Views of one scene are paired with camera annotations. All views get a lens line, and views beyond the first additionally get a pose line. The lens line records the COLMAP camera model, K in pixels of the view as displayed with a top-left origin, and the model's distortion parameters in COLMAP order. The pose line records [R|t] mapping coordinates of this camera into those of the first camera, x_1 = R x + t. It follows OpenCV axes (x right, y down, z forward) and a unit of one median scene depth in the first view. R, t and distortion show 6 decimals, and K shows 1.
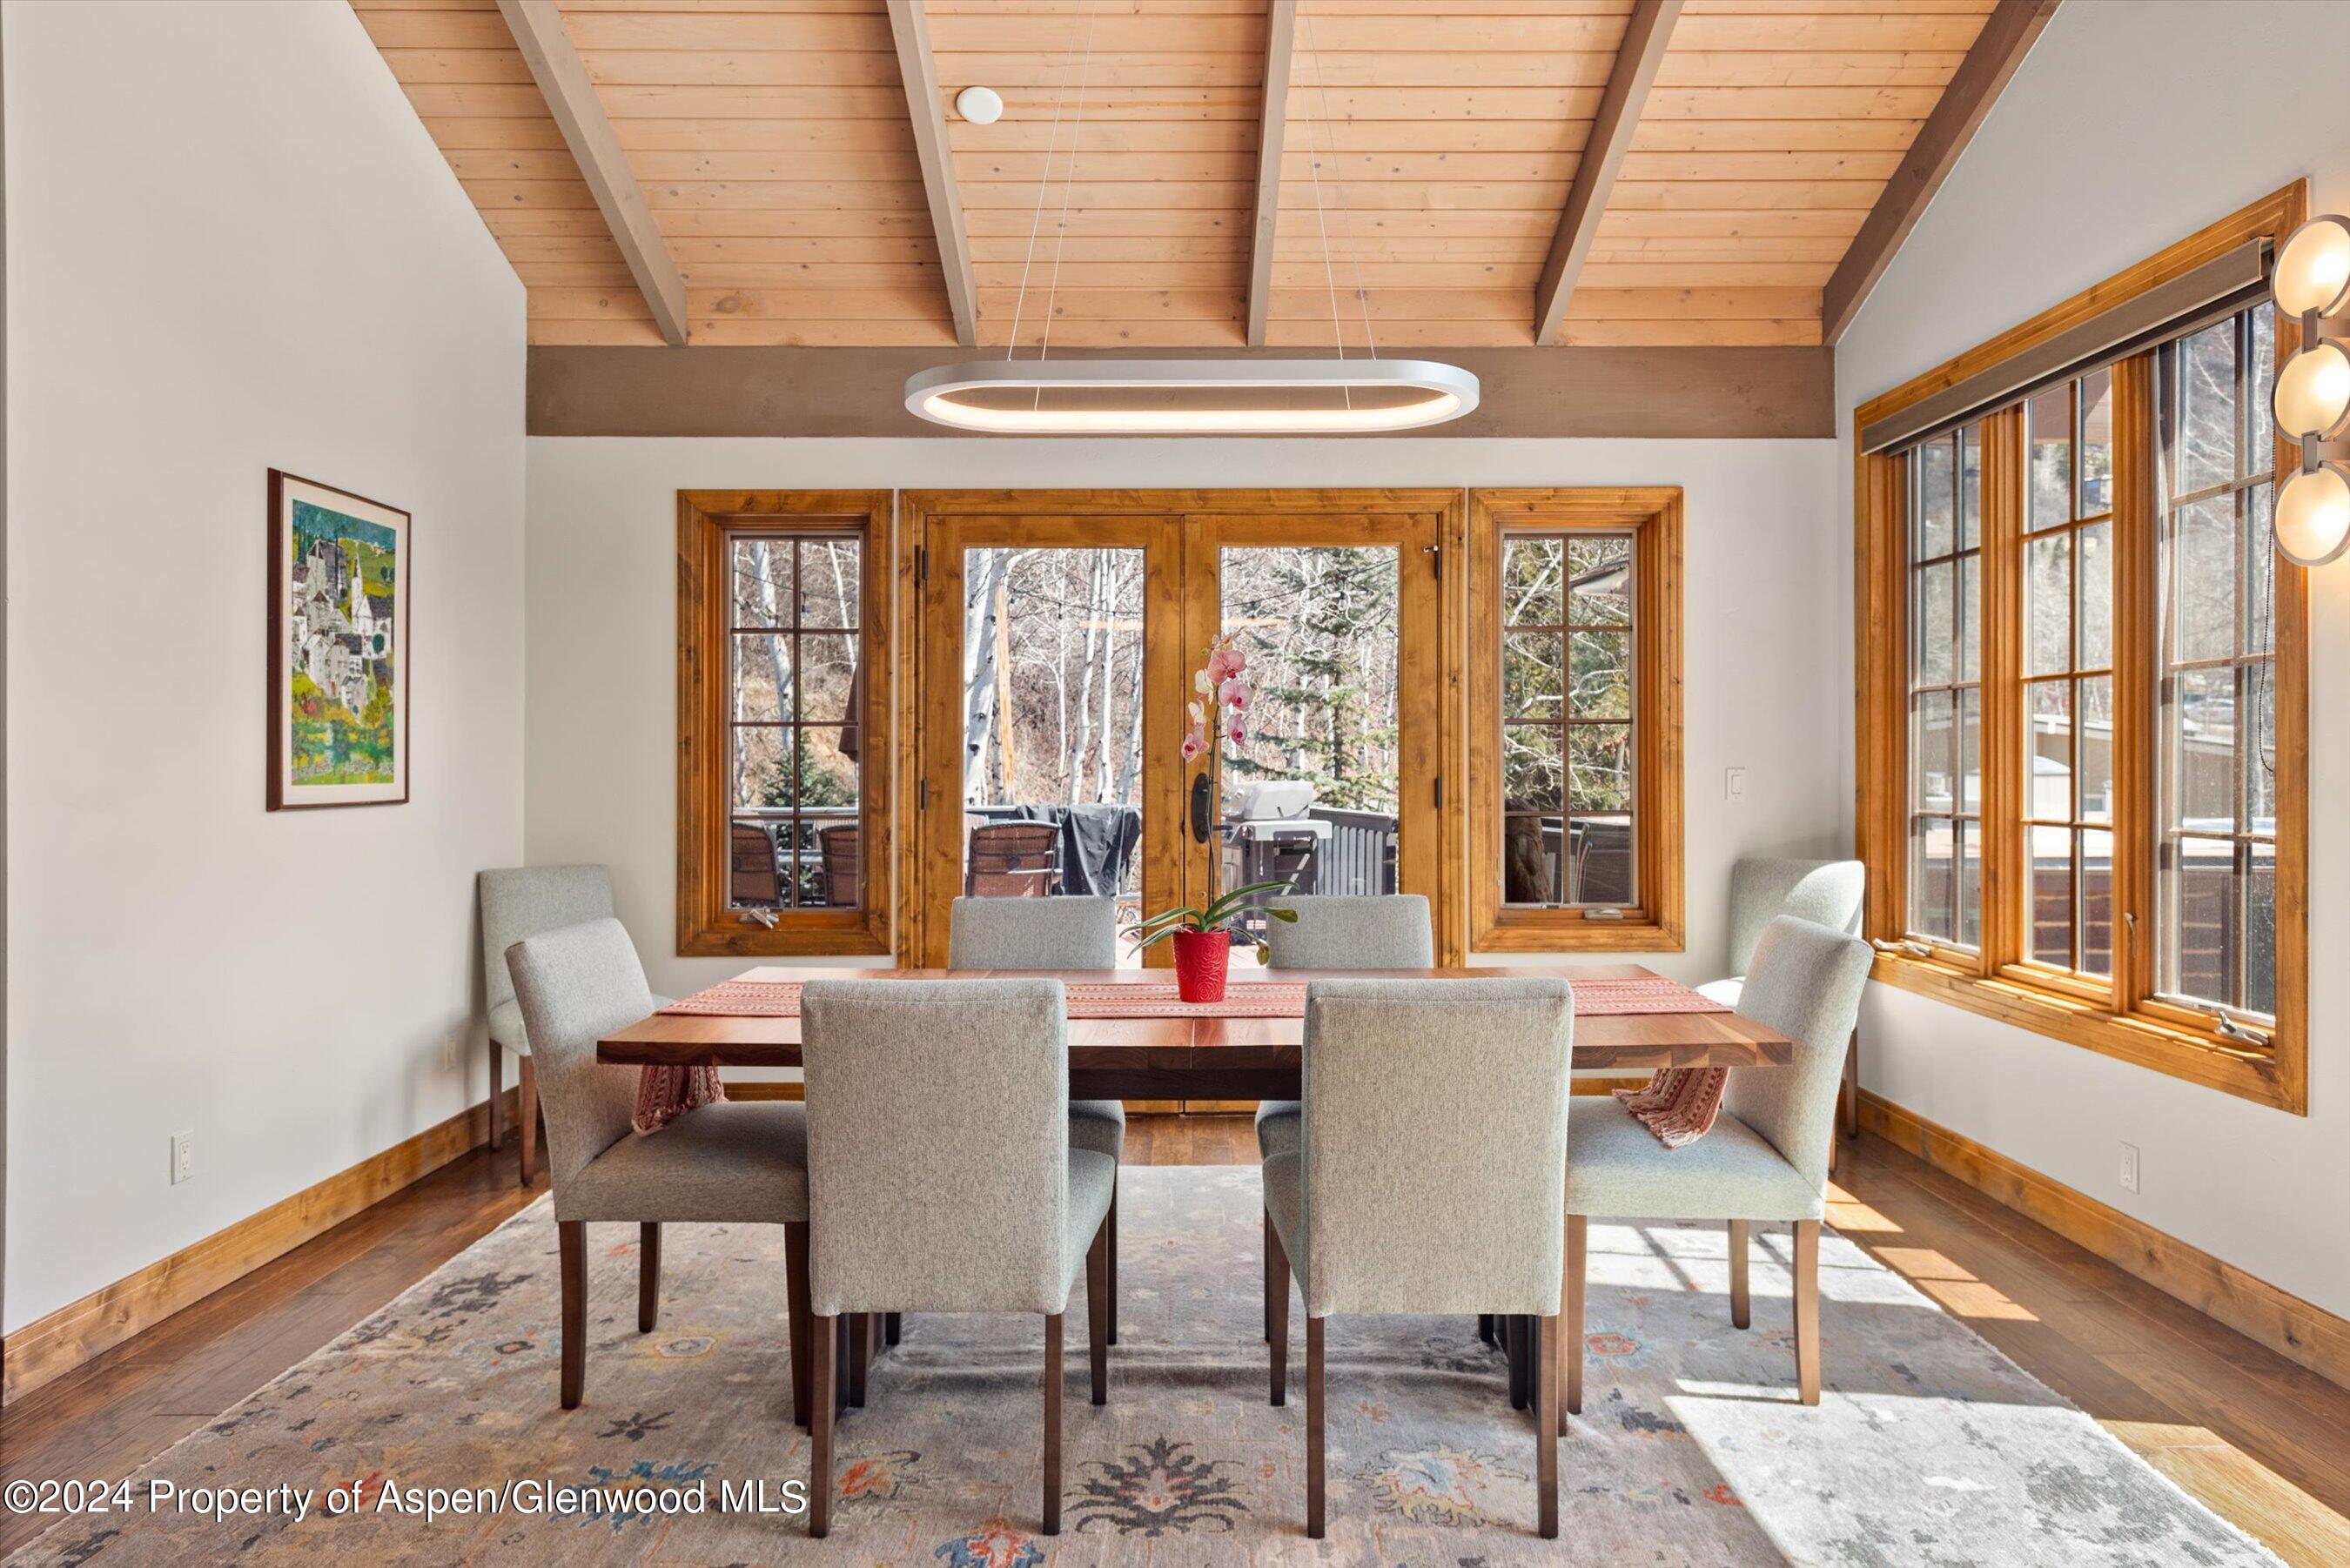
lens RADIAL K [[1407.6, 0, 1176.1], [0, 1407.6, 759.8], [0, 0, 1]] dist [0.008497, -0.003357]
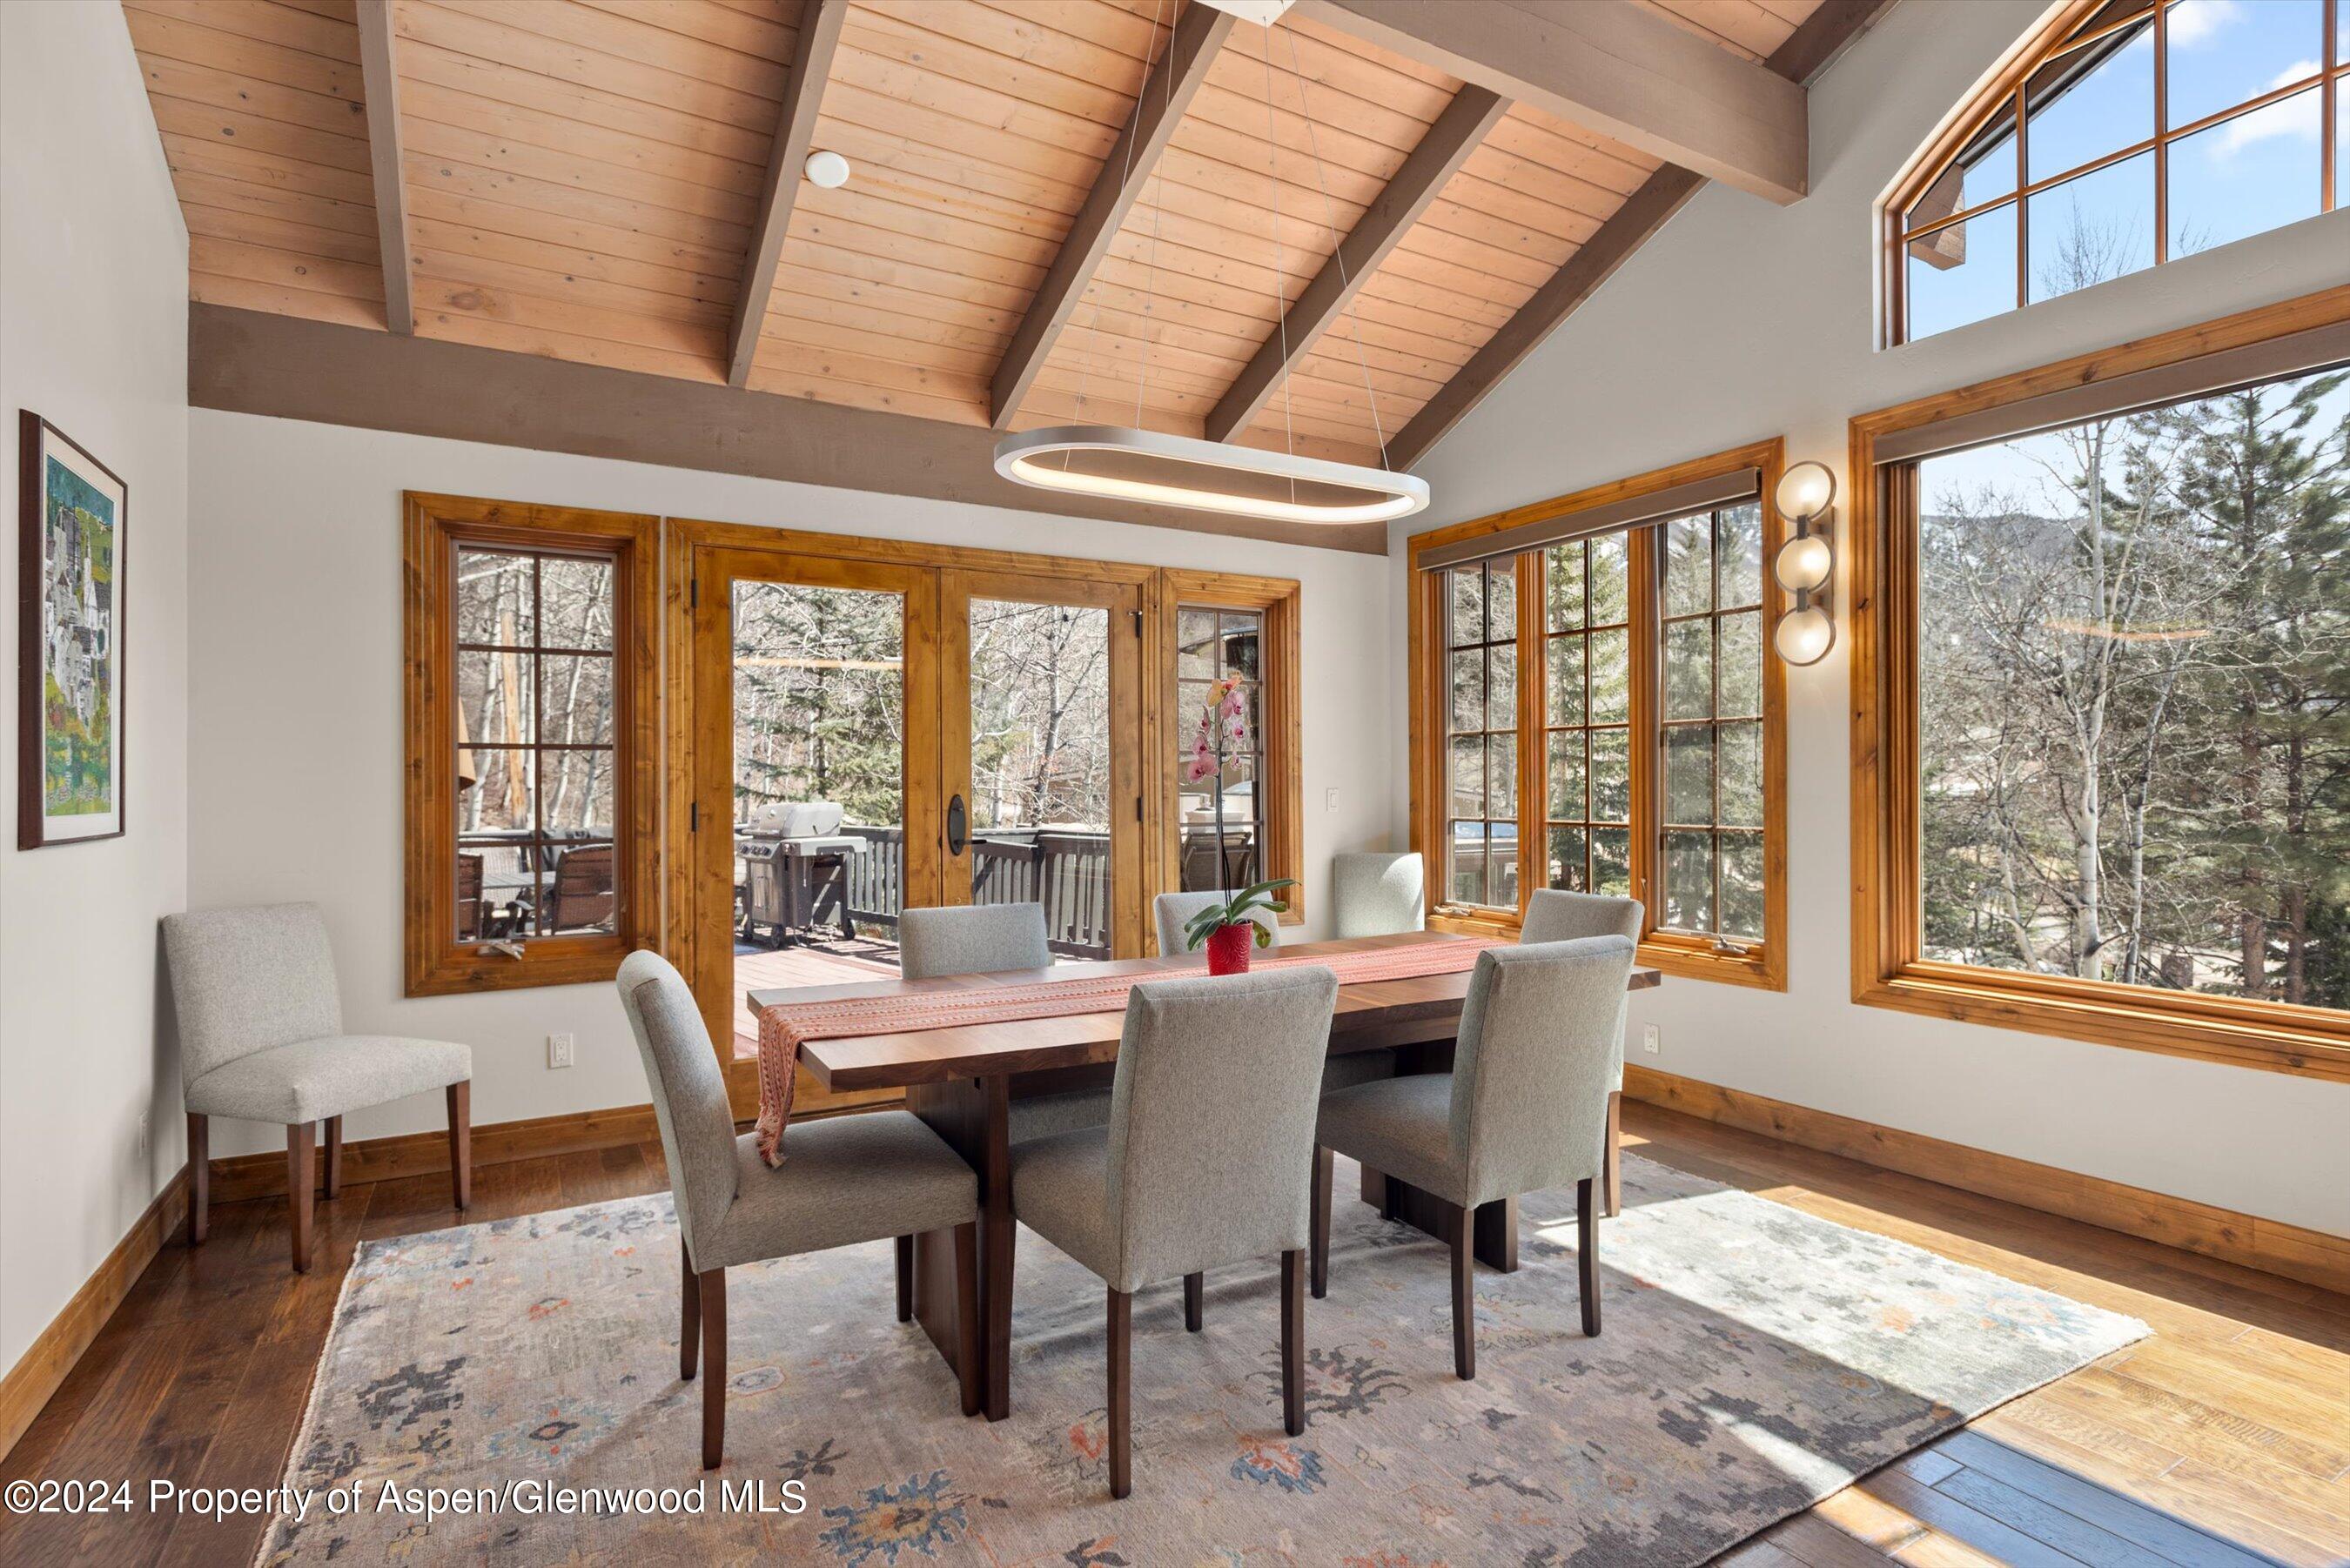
lens RADIAL K [[1166.2, 0, 1165.0], [0, 1166.2, 780.1], [0, 0, 1]] dist [0.005329, -0.003387]
pose [[0.866805, -0.000167, 0.498646, -0.308914], [0.001905, 0.999994, -0.002975, 0.000852], [-0.498643, 0.003529, 0.866800, 0.093319]]
